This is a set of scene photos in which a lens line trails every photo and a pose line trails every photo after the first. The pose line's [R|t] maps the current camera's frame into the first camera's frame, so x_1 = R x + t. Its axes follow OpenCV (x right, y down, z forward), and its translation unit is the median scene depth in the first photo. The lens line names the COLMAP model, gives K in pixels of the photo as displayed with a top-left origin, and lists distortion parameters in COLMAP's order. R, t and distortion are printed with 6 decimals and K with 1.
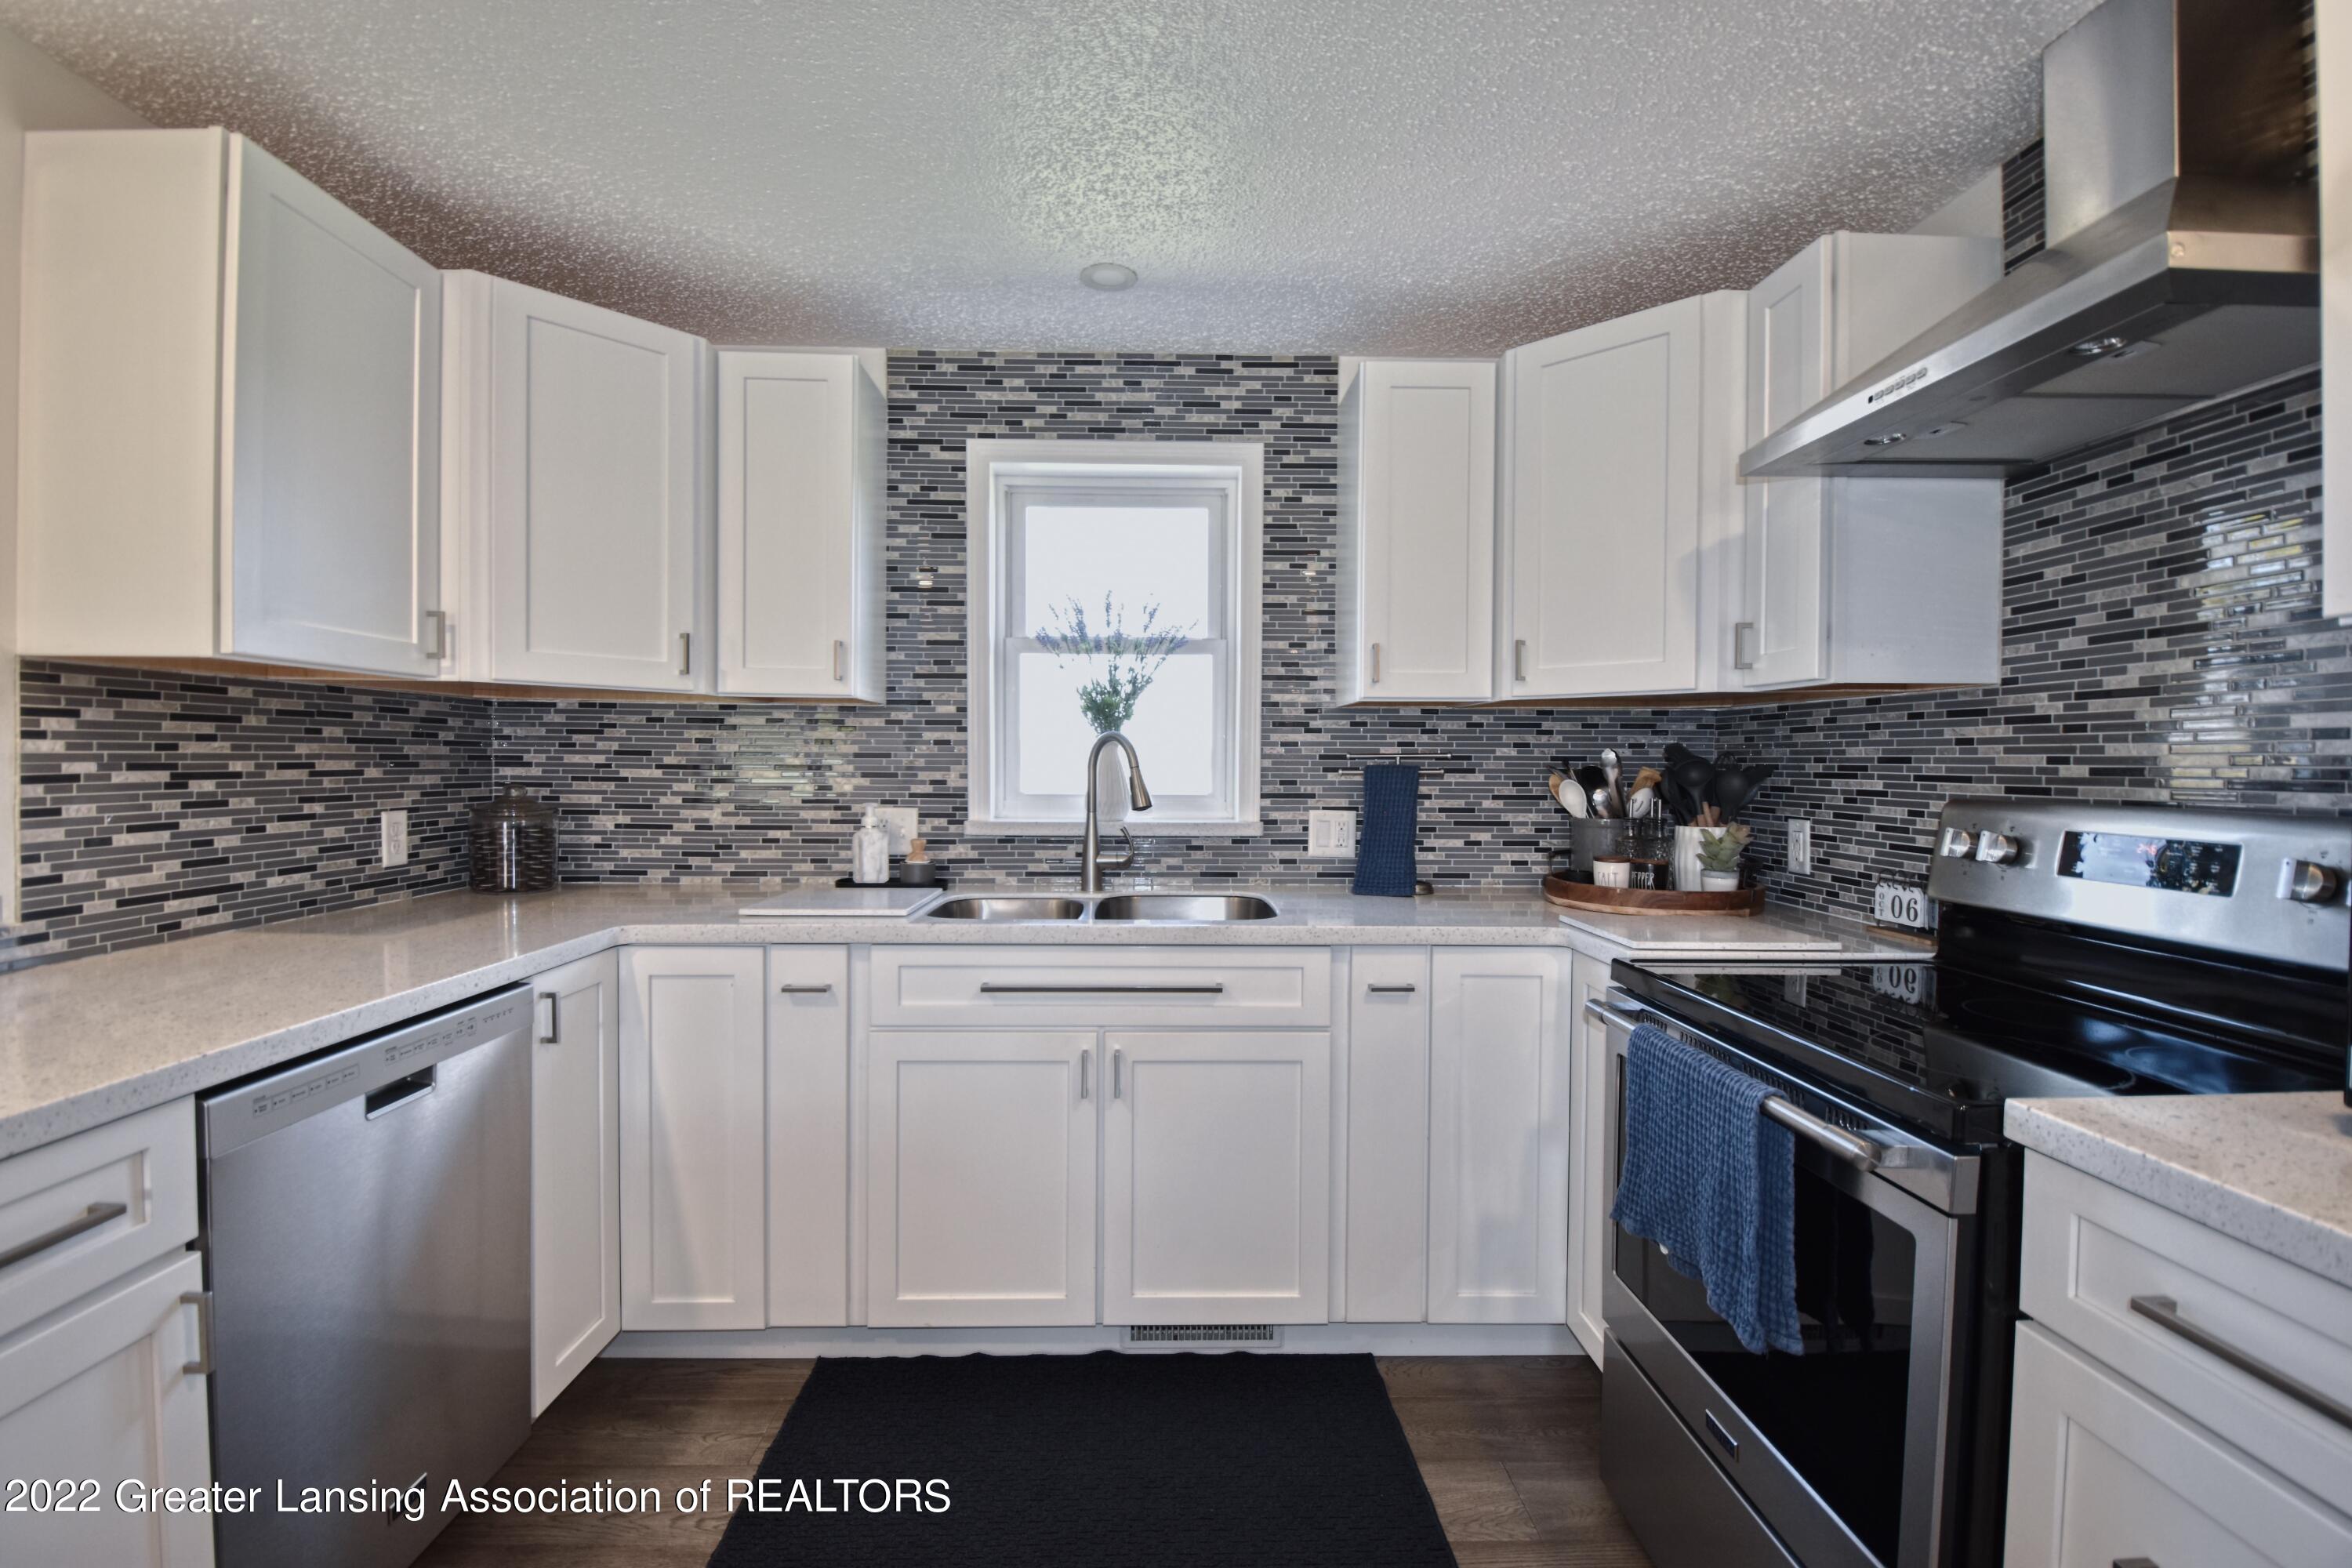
lens RADIAL K [[1042.2, 0, 1164.4], [0, 1042.2, 785.6], [0, 0, 1]] dist [-0.007747, -0.006059]
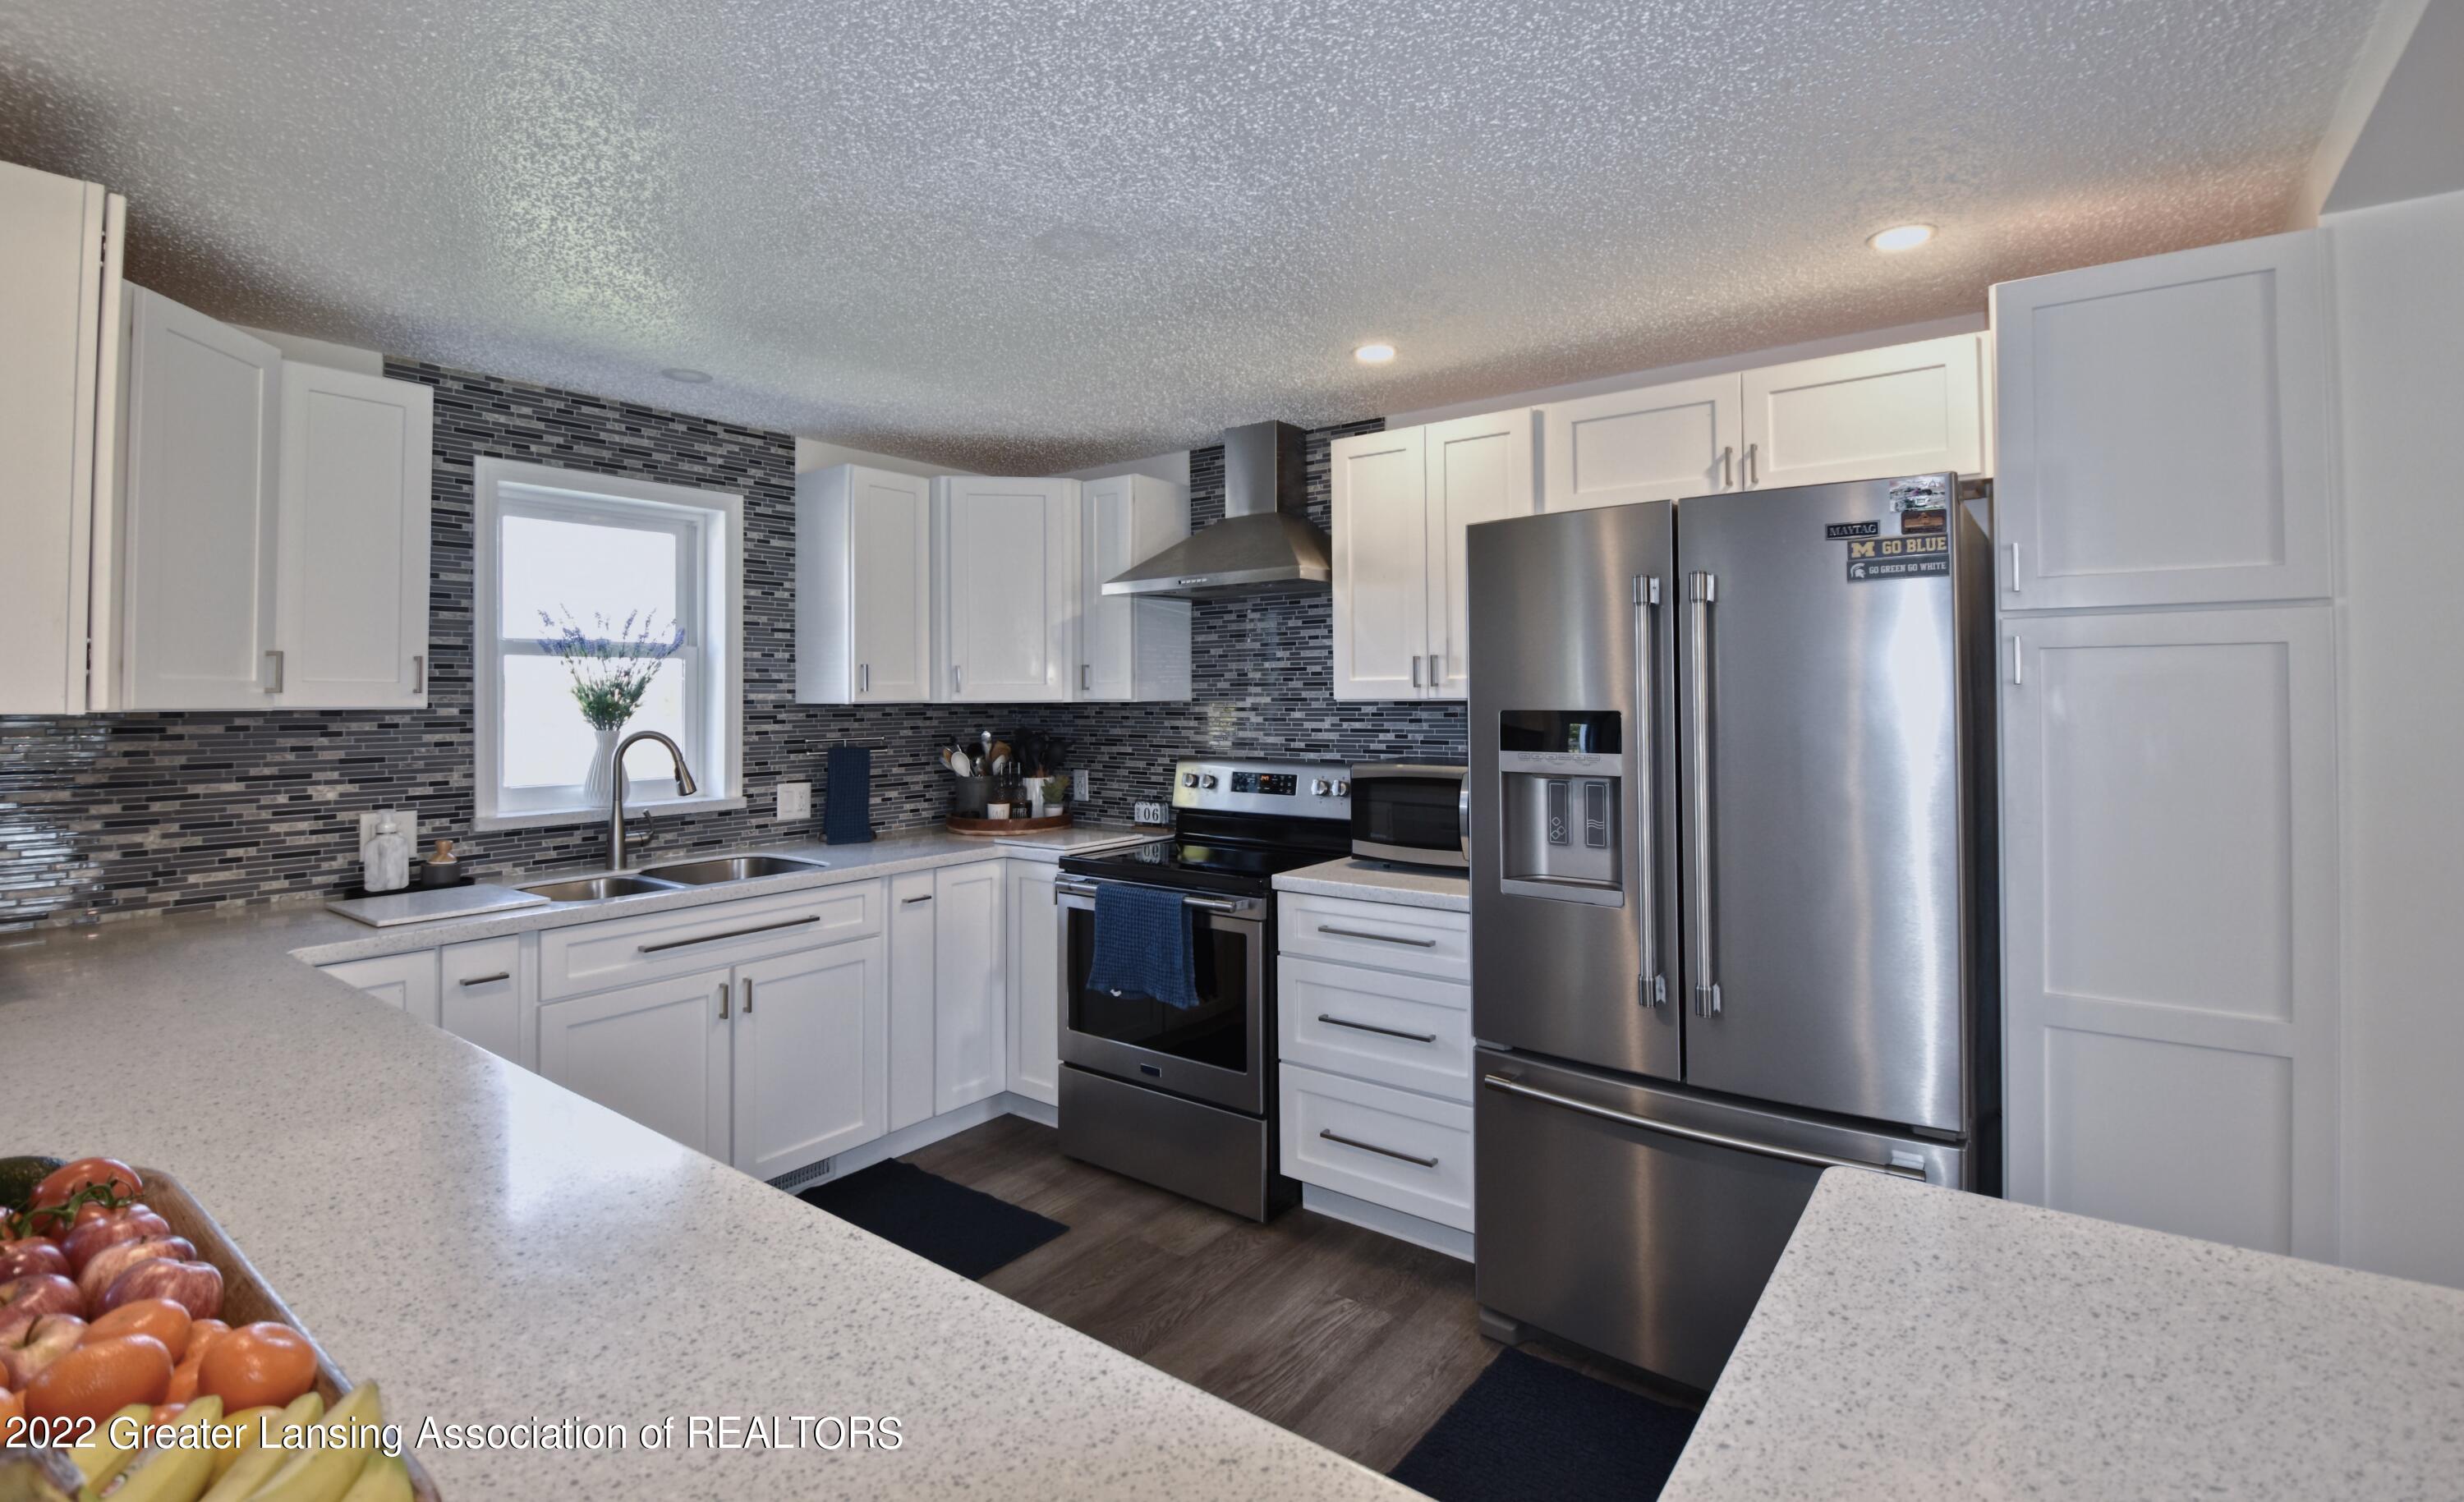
lens RADIAL K [[1107.8, 0, 1246.8], [0, 1107.8, 689.4], [0, 0, 1]] dist [-0.021341, -0.001379]
pose [[0.600819, -0.005431, 0.799367, -0.671470], [0.027335, 0.999532, -0.013755, -0.065697], [-0.798918, 0.030115, 0.600686, -0.313243]]
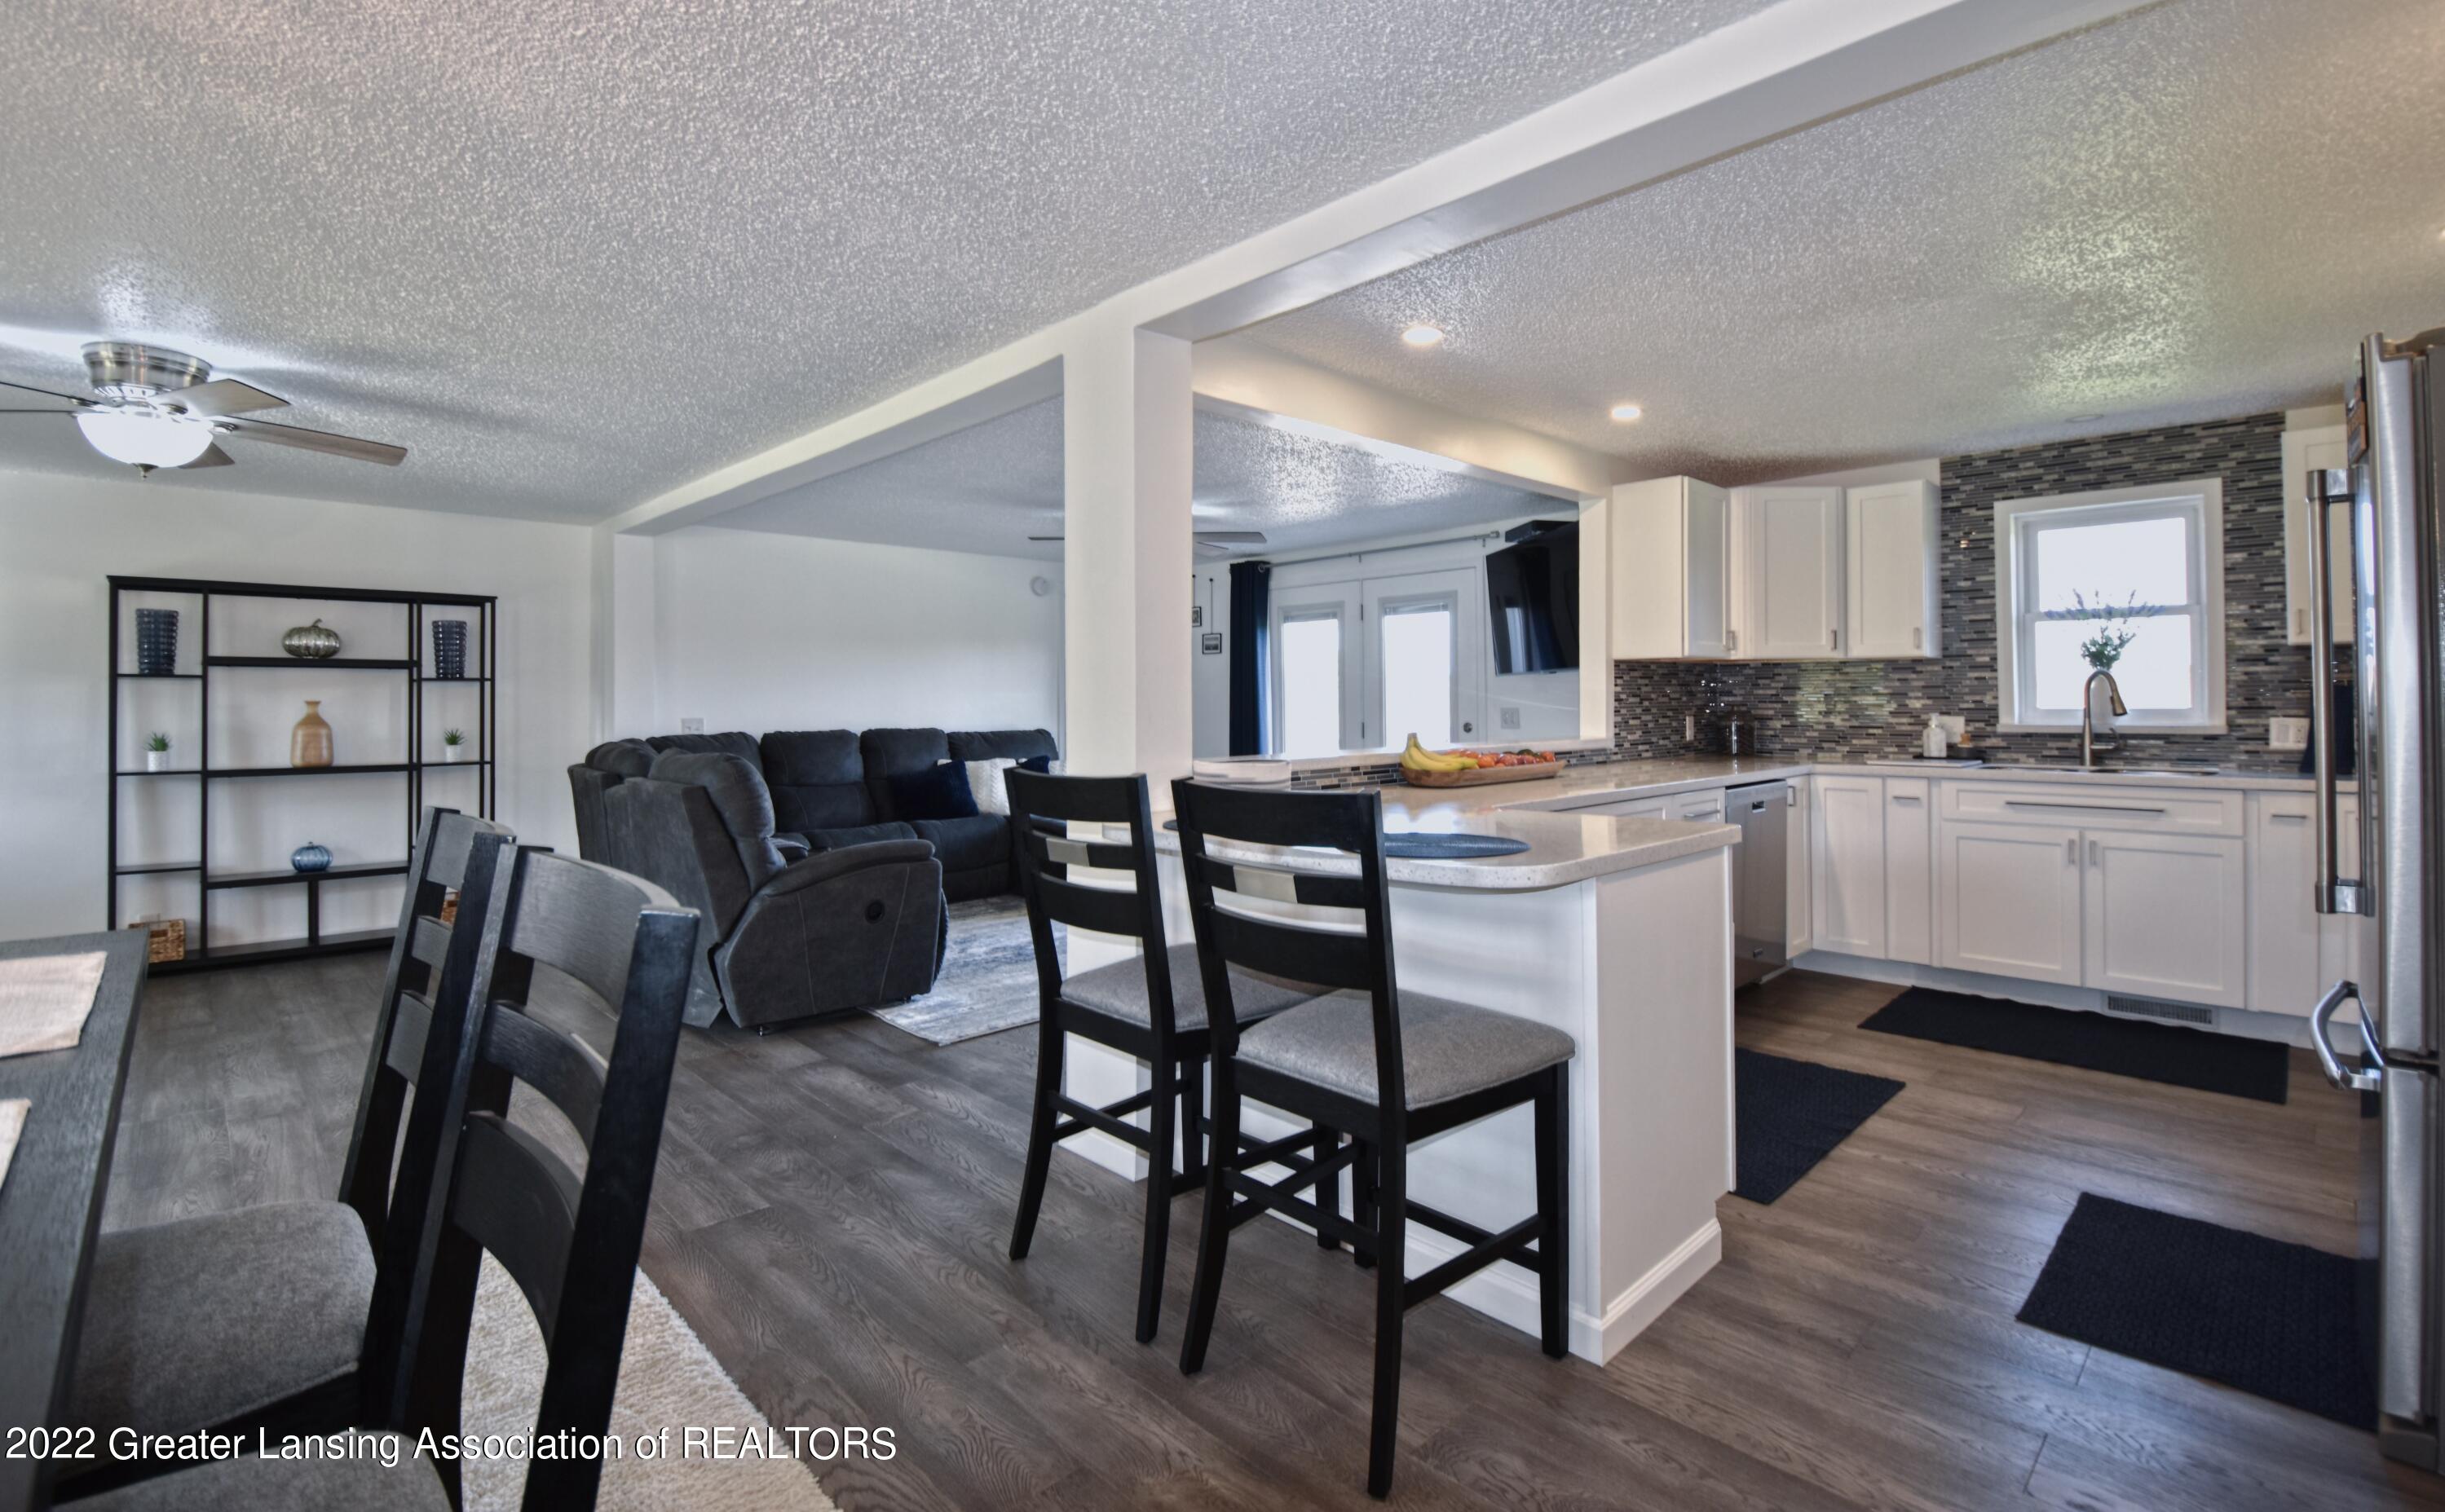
lens RADIAL K [[1073.5, 0, 1209.4], [0, 1073.5, 695.3], [0, 0, 1]] dist [-0.024320, -0.003134]
pose [[0.672900, -0.016432, -0.739551, 0.248626], [-0.005874, 0.999603, -0.027554, 0.047075], [0.739710, 0.022885, 0.672536, -1.247873]]
